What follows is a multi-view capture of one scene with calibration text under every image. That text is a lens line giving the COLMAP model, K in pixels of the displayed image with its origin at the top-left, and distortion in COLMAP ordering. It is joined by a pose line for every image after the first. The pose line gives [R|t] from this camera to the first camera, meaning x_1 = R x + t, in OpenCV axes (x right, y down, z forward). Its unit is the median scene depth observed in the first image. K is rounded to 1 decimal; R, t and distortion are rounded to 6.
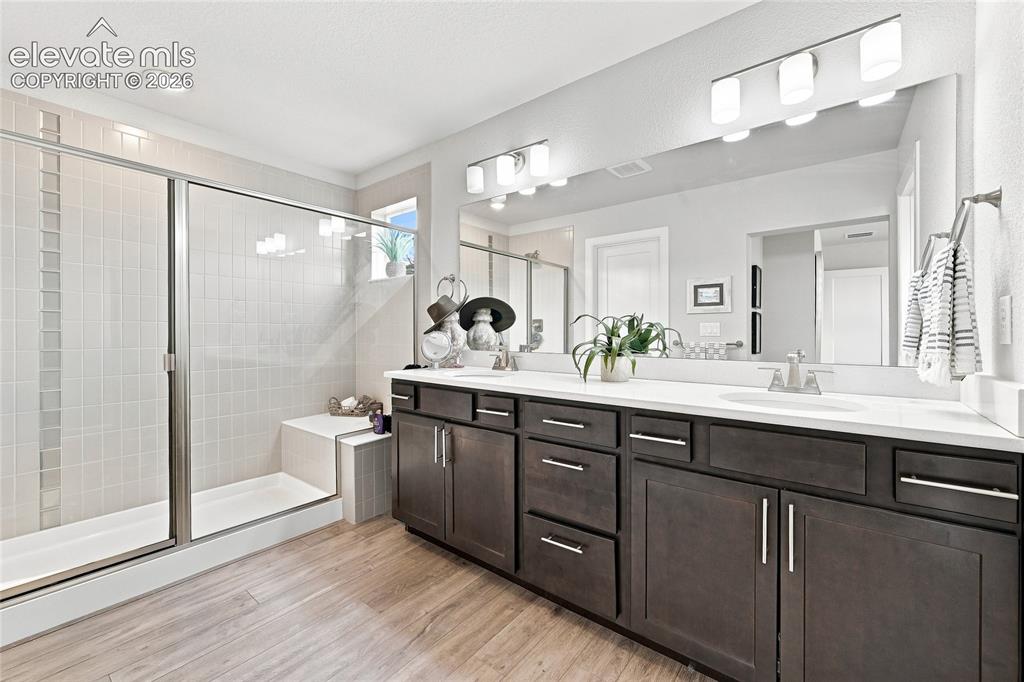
lens RADIAL K [[411.9, 0, 512.6], [0, 411.9, 336.4], [0, 0, 1]] dist [-0.001708, 0.000579]
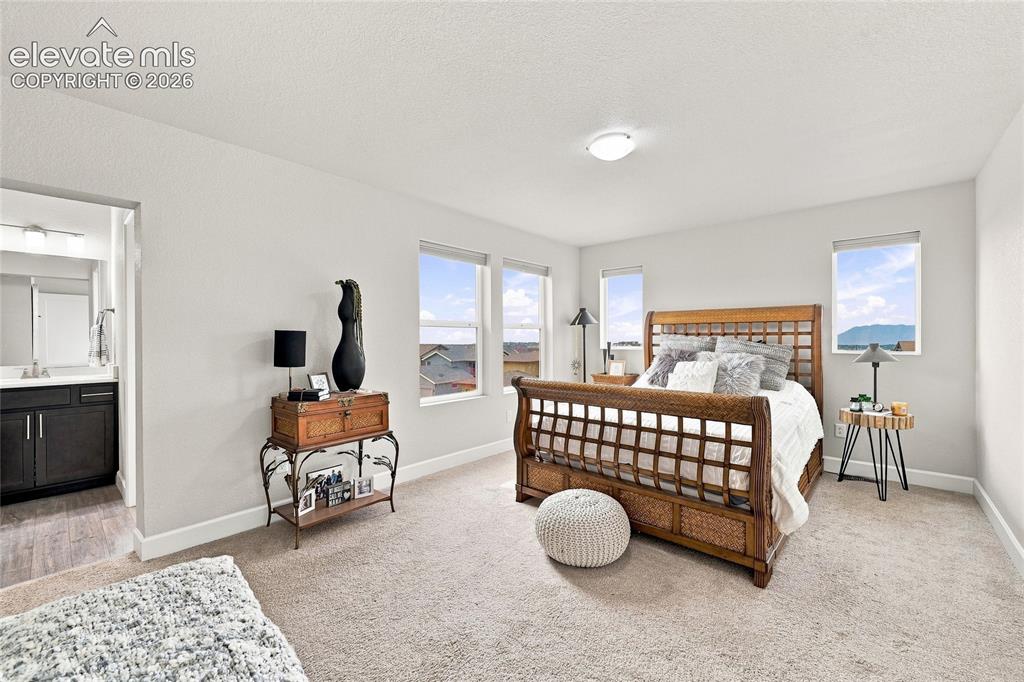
lens RADIAL K [[411.9, 0, 513.0], [0, 411.9, 335.1], [0, 0, 1]] dist [-0.001708, 0.000579]
pose [[0.053940, 0.001781, 0.998543, -1.477448], [0.005931, 0.999980, -0.002104, -0.083591], [-0.998527, 0.006036, 0.053928, -1.800623]]
